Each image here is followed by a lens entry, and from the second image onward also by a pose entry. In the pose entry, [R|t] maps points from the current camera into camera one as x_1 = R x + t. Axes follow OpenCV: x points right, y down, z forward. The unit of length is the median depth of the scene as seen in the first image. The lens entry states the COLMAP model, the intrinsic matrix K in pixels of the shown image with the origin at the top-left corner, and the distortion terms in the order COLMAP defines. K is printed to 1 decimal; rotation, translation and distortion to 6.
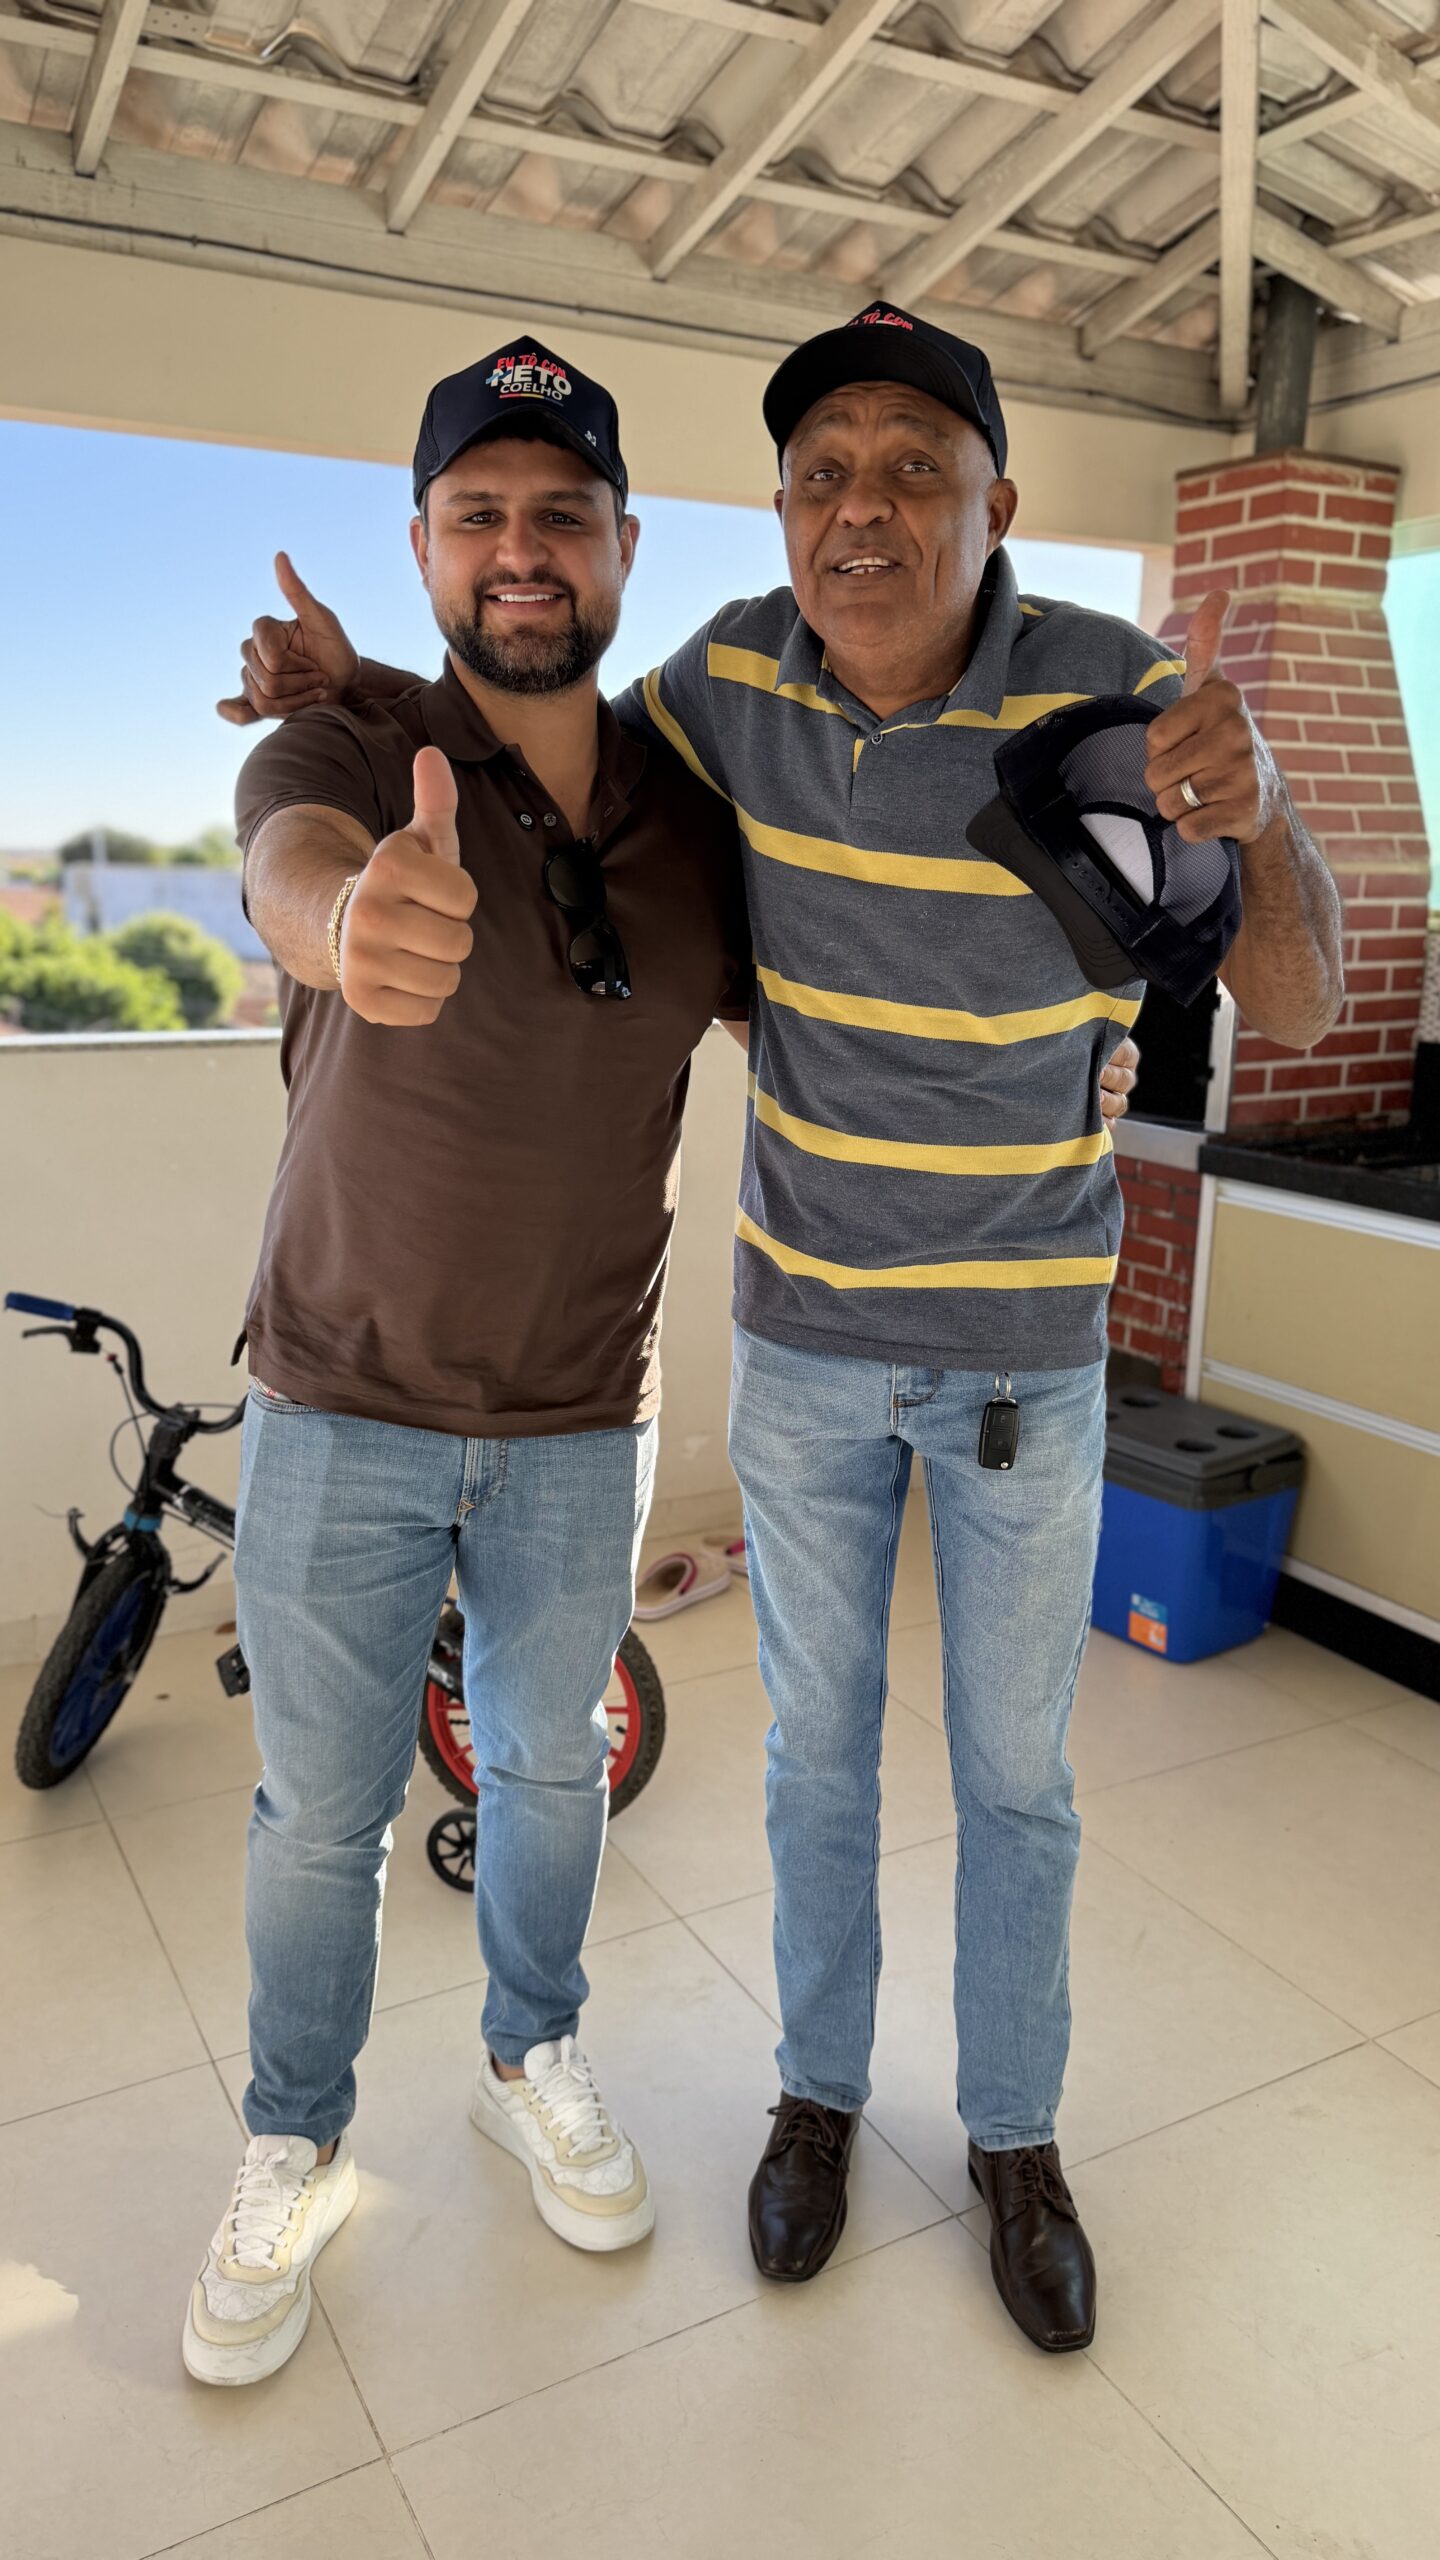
lens RADIAL K [[1758.2, 0, 726.9], [0, 1758.2, 1274.7], [0, 0, 1]] dist [0.005957, -0.017864]
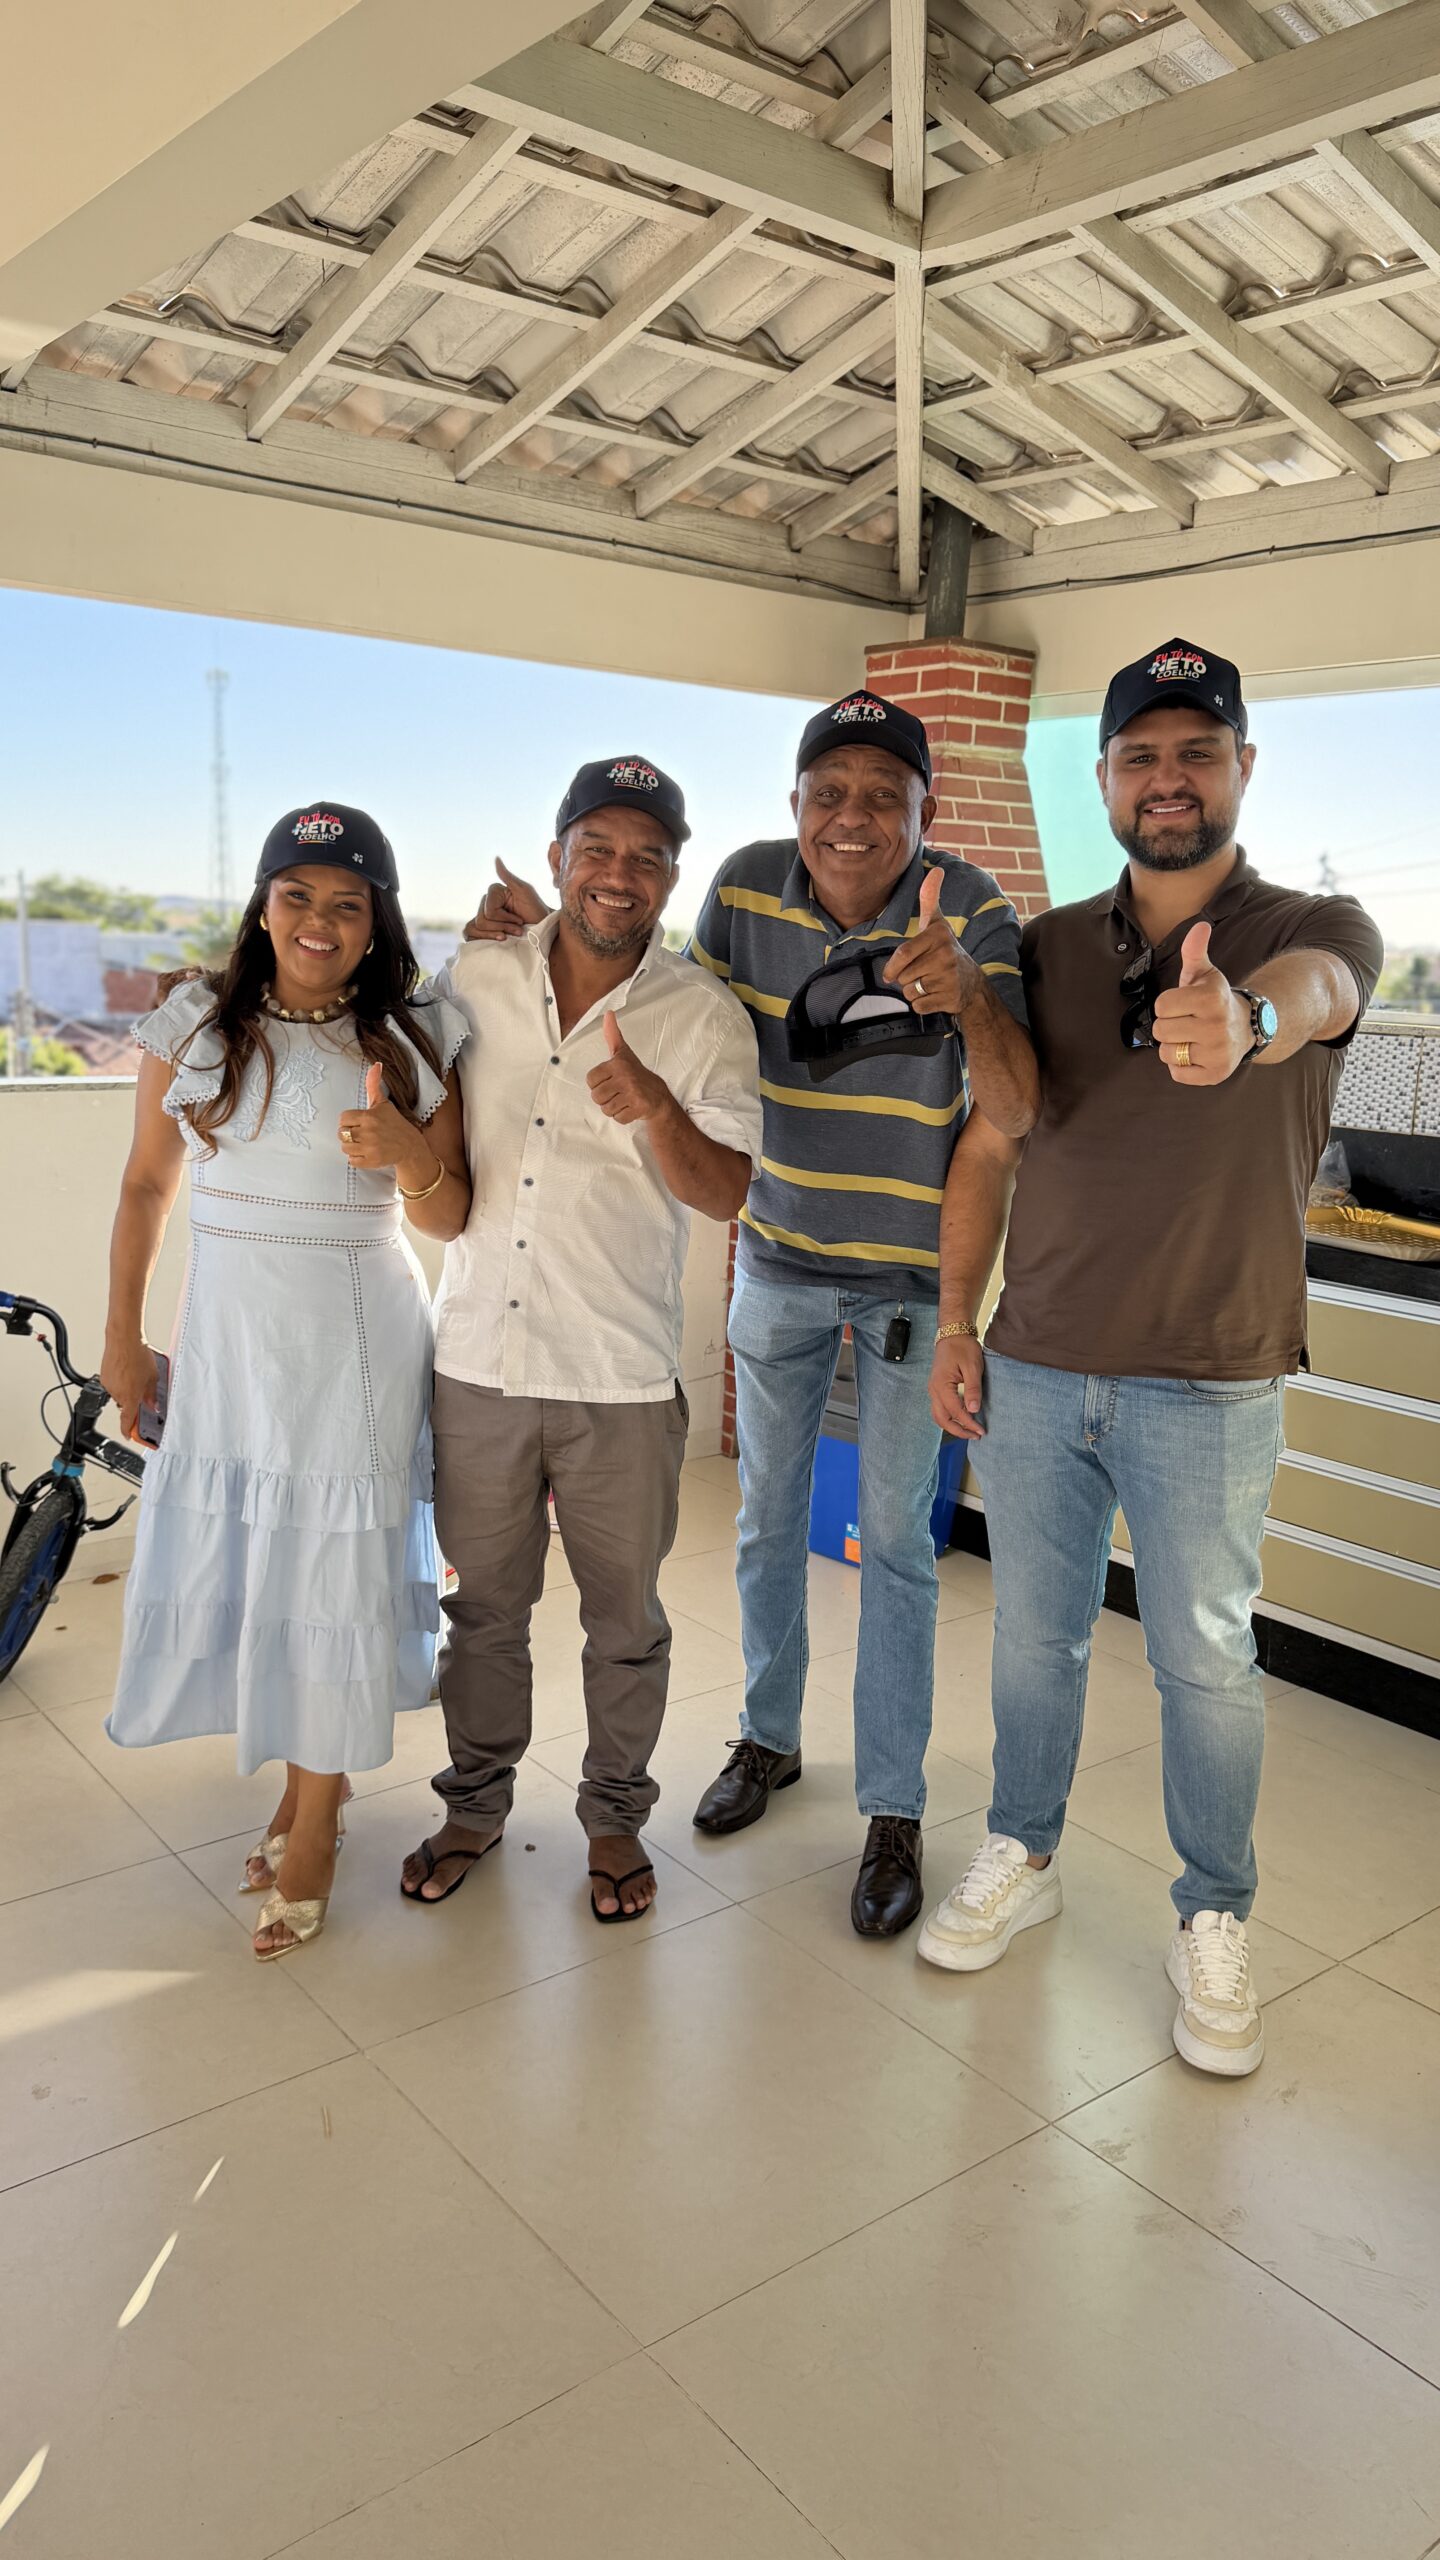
lens RADIAL K [[1775.0, 0, 720.0], [0, 1775.0, 1280.0], [0, 0, 1]] dist [0.078864, -0.123949]
pose [[0.987006, -0.008754, 0.160445, -0.069635], [0.014110, 0.999380, -0.032272, 0.047000], [-0.160063, 0.034116, 0.986517, -0.281911]]
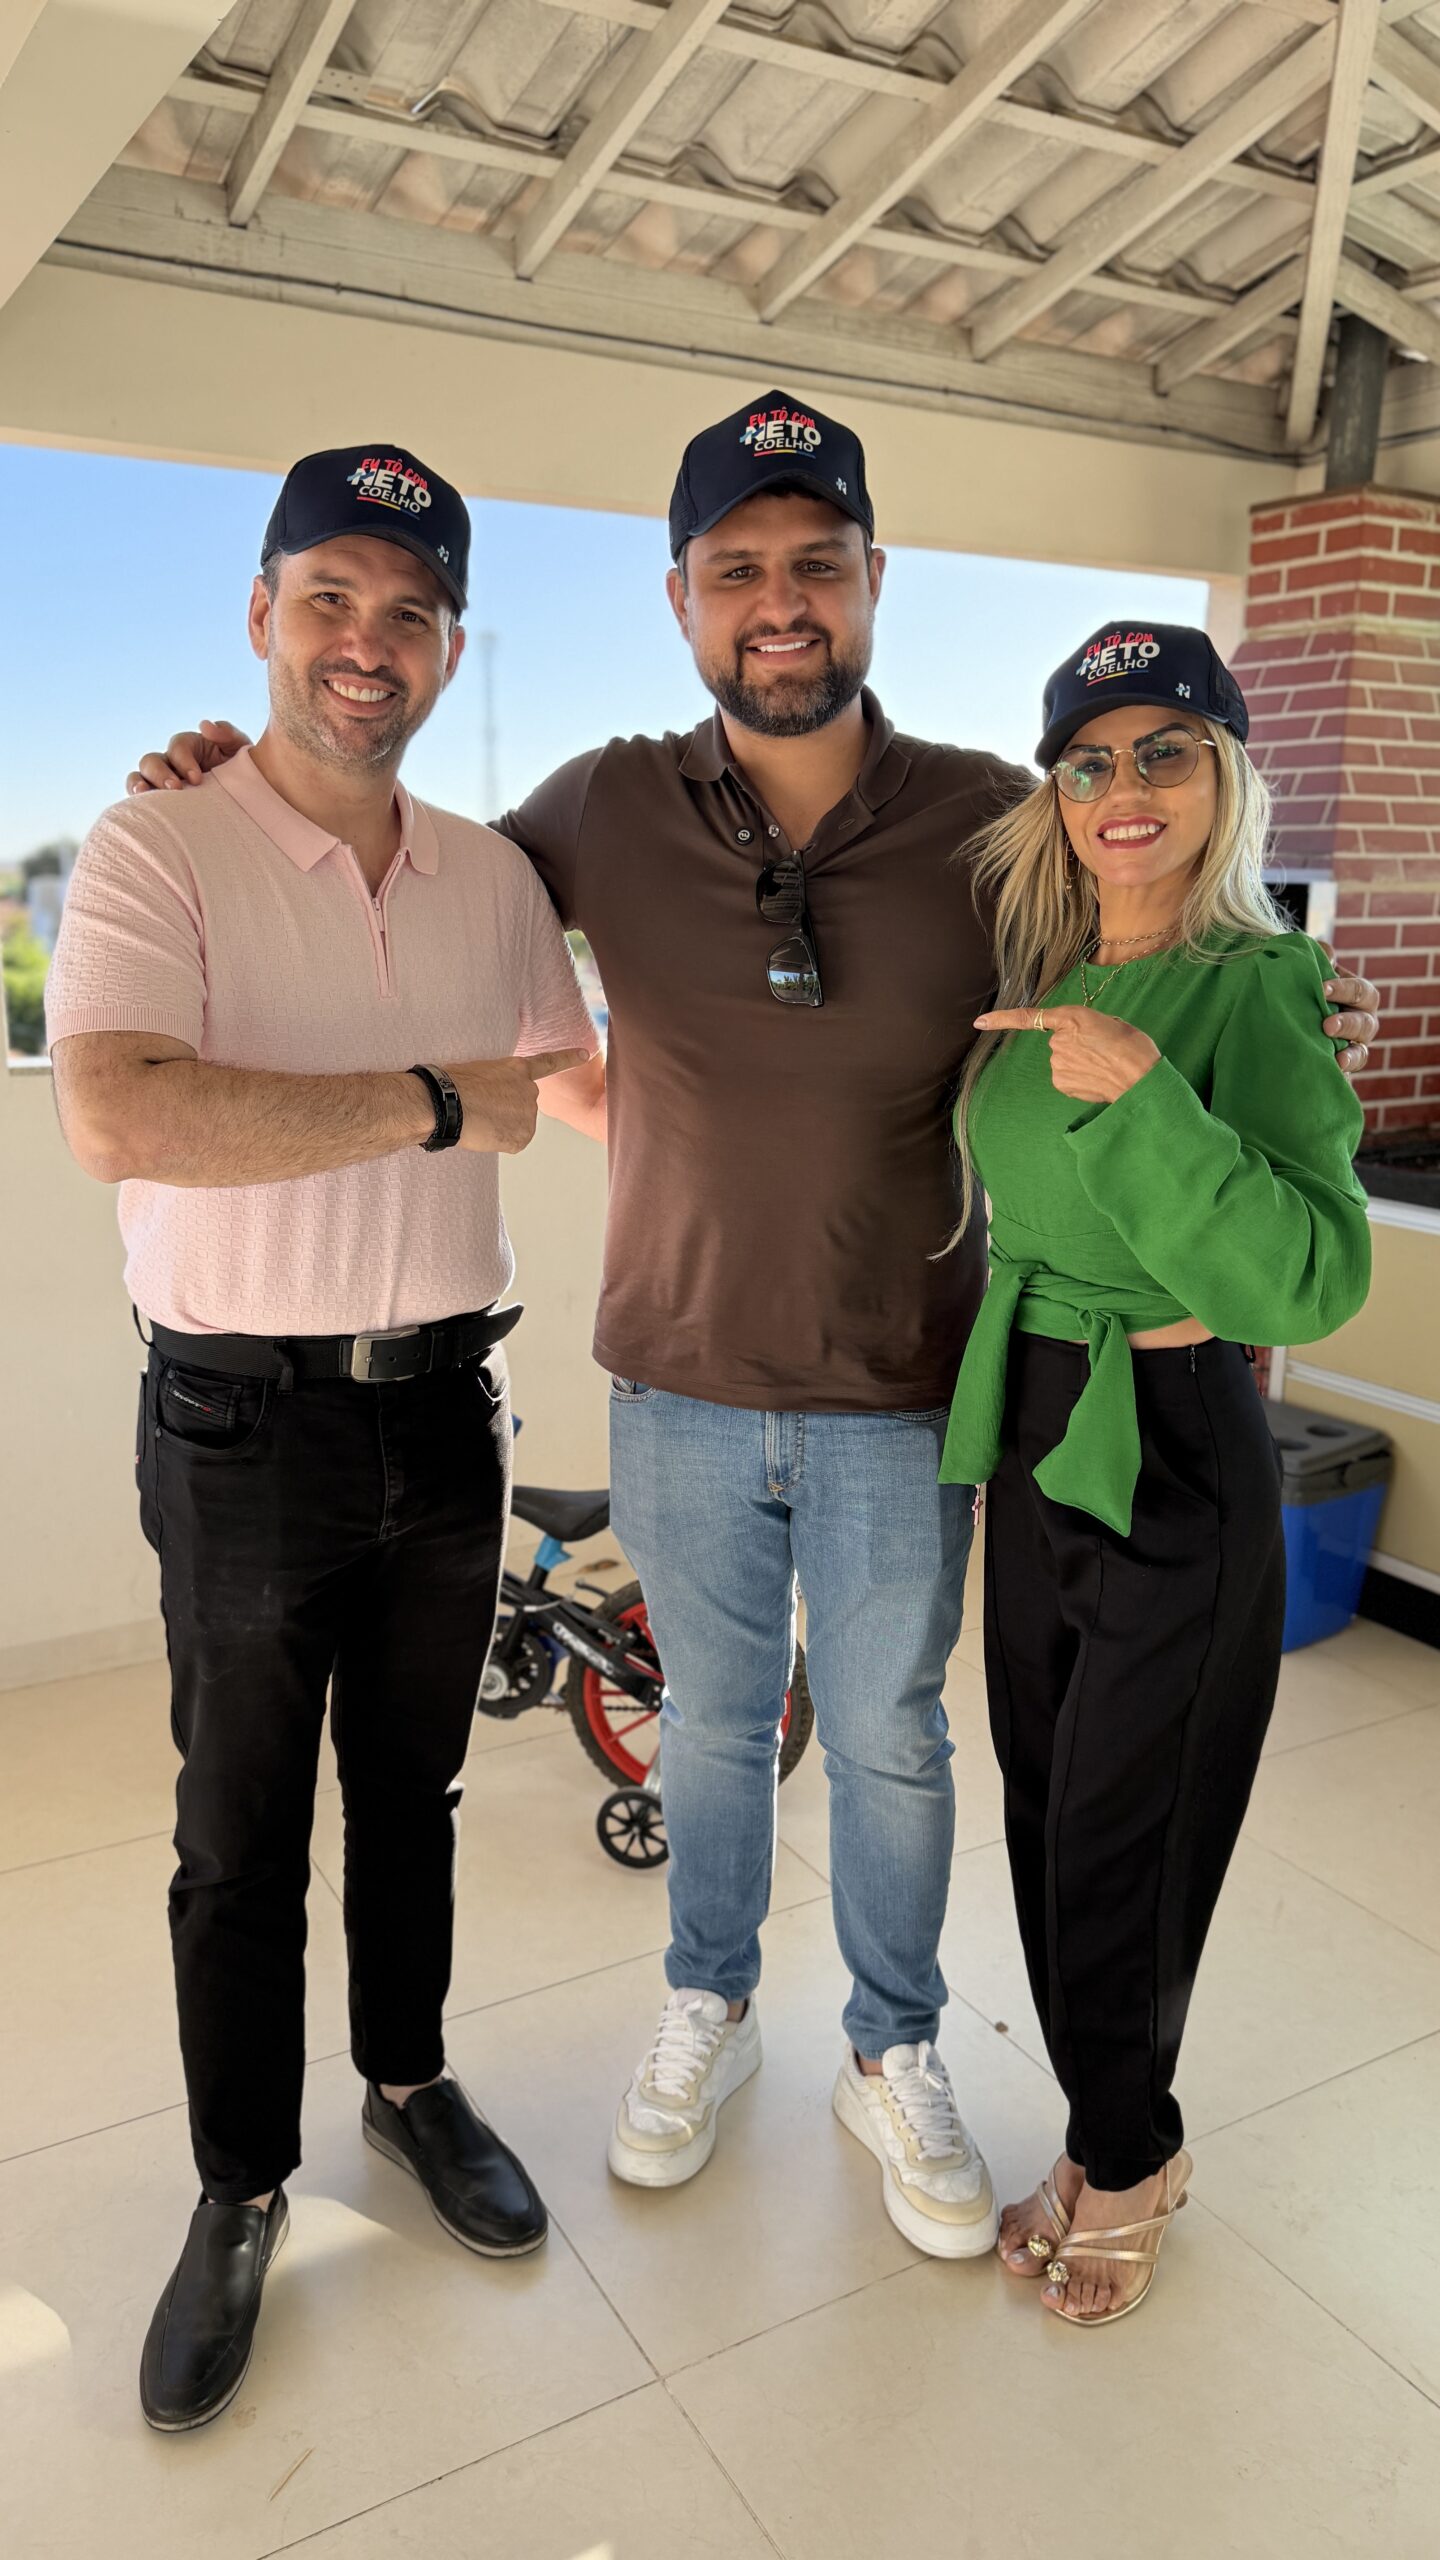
lens RADIAL K [[1766.1, 0, 708.7], [0, 1766.1, 1287.7], [0, 0, 1]] dist [-0.001127, -0.008541]
pose [[0.999943, -0.004242, 0.009849, -0.089189], [0.004247, 0.999991, -0.000432, 0.004383], [-0.009847, 0.000473, 0.999951, -0.042416]]
